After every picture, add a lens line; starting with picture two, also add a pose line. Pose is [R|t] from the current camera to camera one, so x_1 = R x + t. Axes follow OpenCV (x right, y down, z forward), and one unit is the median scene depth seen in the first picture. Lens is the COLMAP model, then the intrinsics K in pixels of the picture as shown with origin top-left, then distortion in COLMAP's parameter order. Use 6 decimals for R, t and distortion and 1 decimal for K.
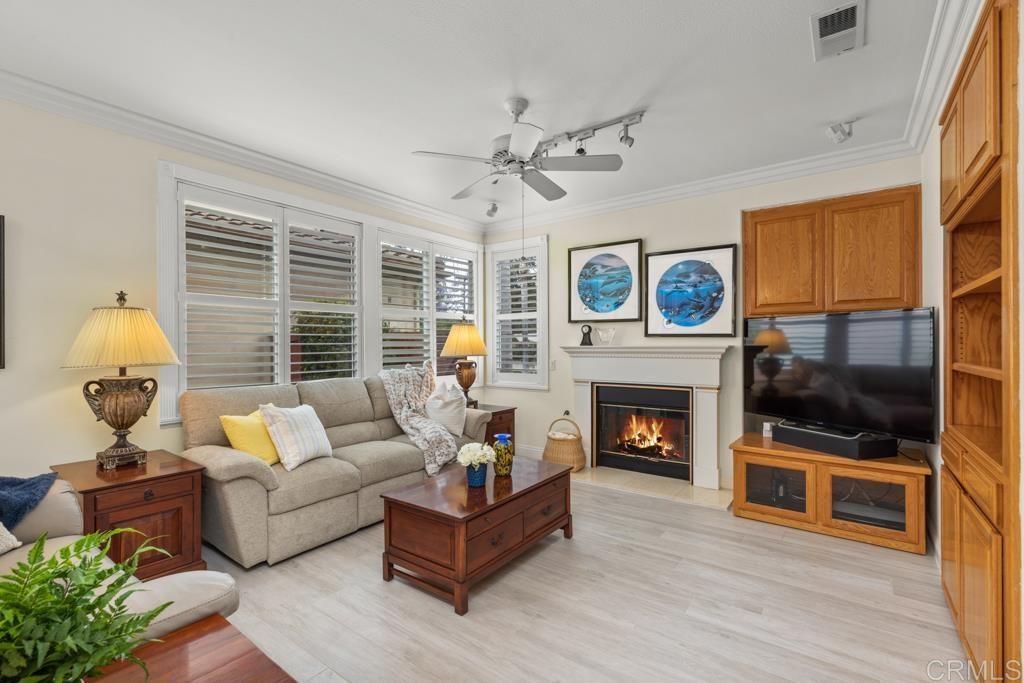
lens RADIAL K [[458.5, 0, 512.9], [0, 458.5, 343.6], [0, 0, 1]] dist [0.002738, -0.000109]
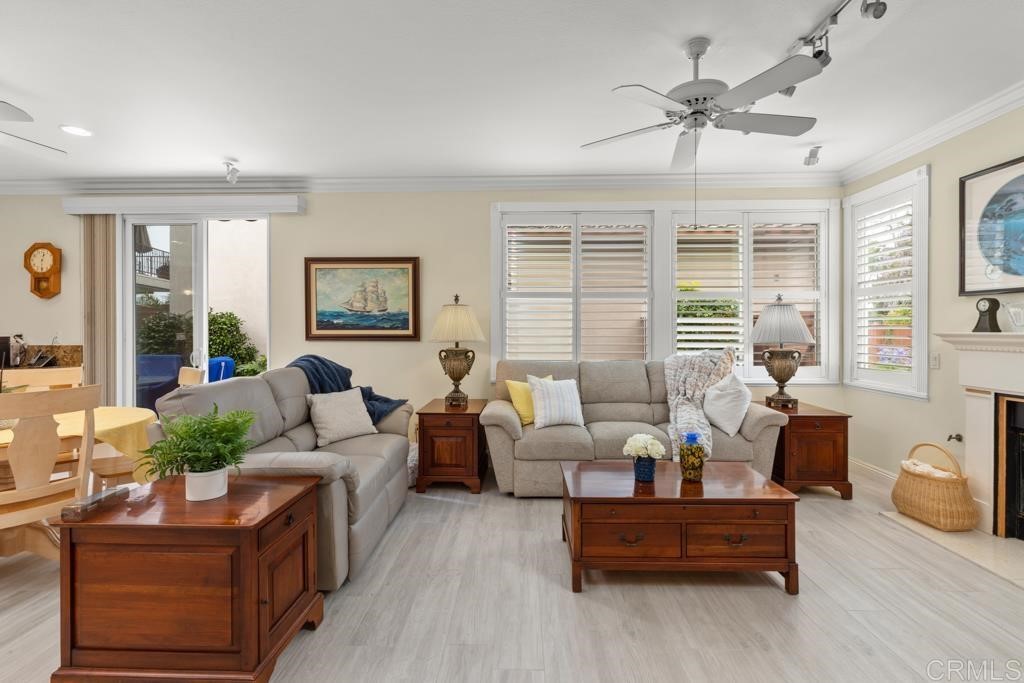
lens RADIAL K [[457.8, 0, 511.5], [0, 457.8, 329.4], [0, 0, 1]] dist [0.000820, -0.000158]
pose [[0.567849, 0.004859, -0.823119, 0.387182], [-0.002842, 0.999988, 0.003943, 0.000322], [0.823128, 0.000101, 0.567856, 0.181172]]
